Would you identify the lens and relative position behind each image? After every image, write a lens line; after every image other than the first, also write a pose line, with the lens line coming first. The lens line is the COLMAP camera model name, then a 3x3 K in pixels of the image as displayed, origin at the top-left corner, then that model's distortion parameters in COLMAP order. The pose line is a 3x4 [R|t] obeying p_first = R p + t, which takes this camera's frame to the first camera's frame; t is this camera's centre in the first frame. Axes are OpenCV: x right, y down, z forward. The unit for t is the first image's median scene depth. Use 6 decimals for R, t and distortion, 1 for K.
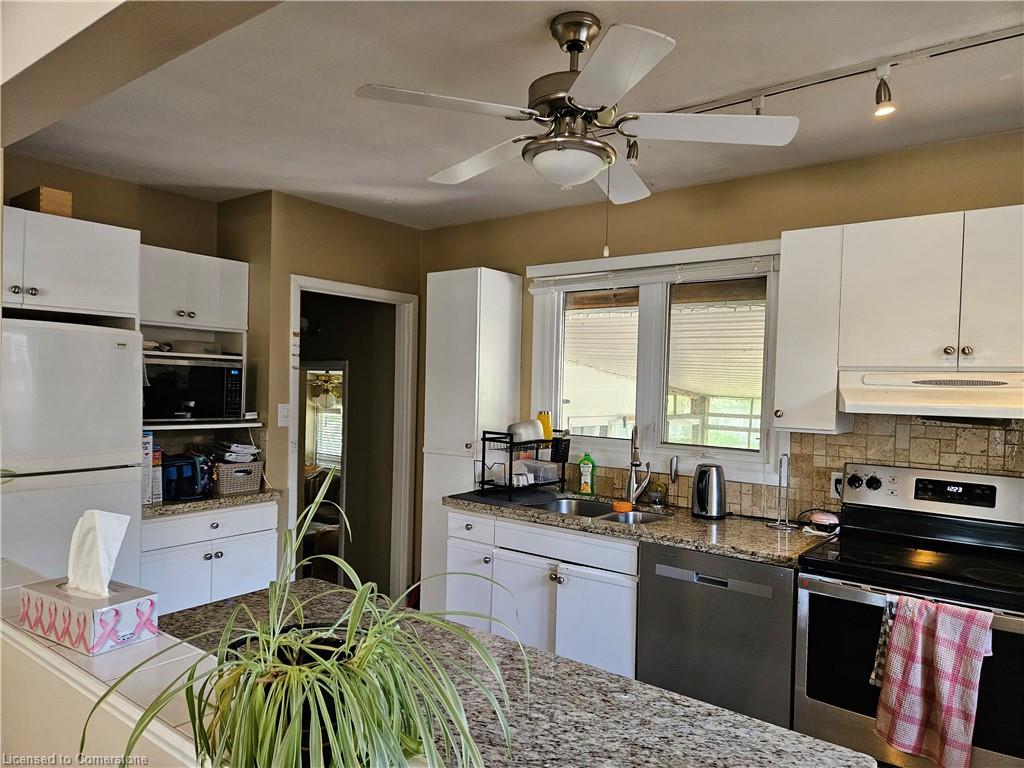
lens RADIAL K [[685.5, 0, 511.8], [0, 685.5, 389.9], [0, 0, 1]] dist [0.043981, 0.000416]
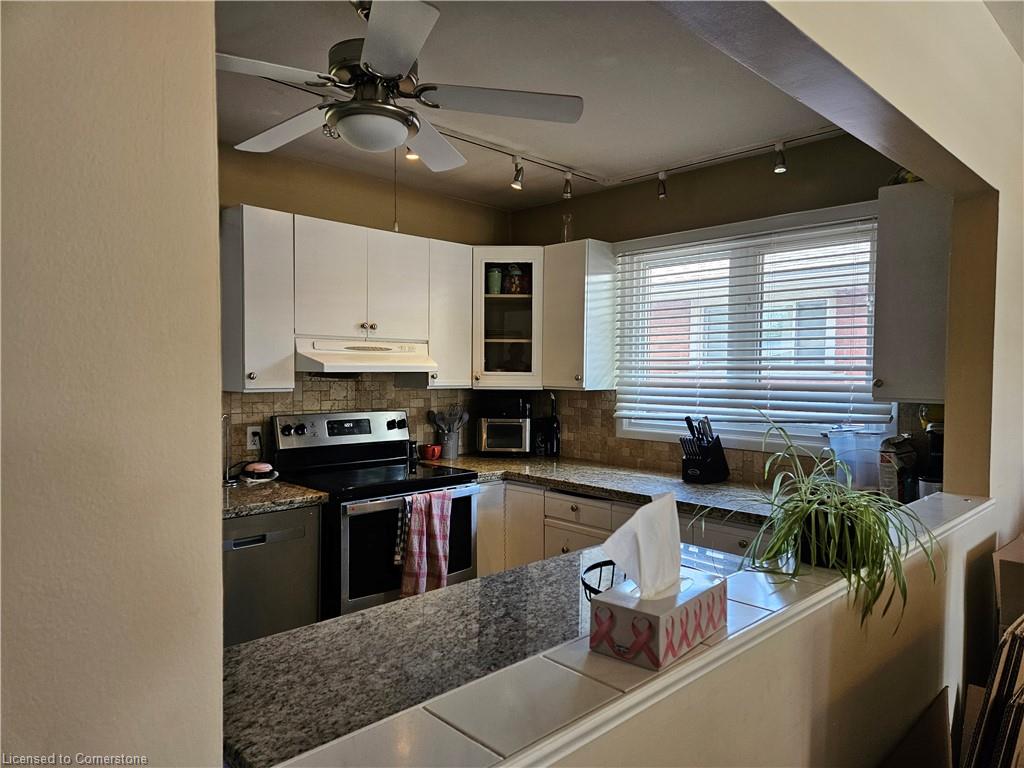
lens RADIAL K [[685.5, 0, 513.0], [0, 685.5, 381.0], [0, 0, 1]] dist [0.043981, 0.000416]
pose [[0.143235, -0.044308, 0.988696, -0.678496], [0.001592, 0.999006, 0.044539, -0.005965], [-0.989687, -0.004805, 0.143164, 0.486601]]
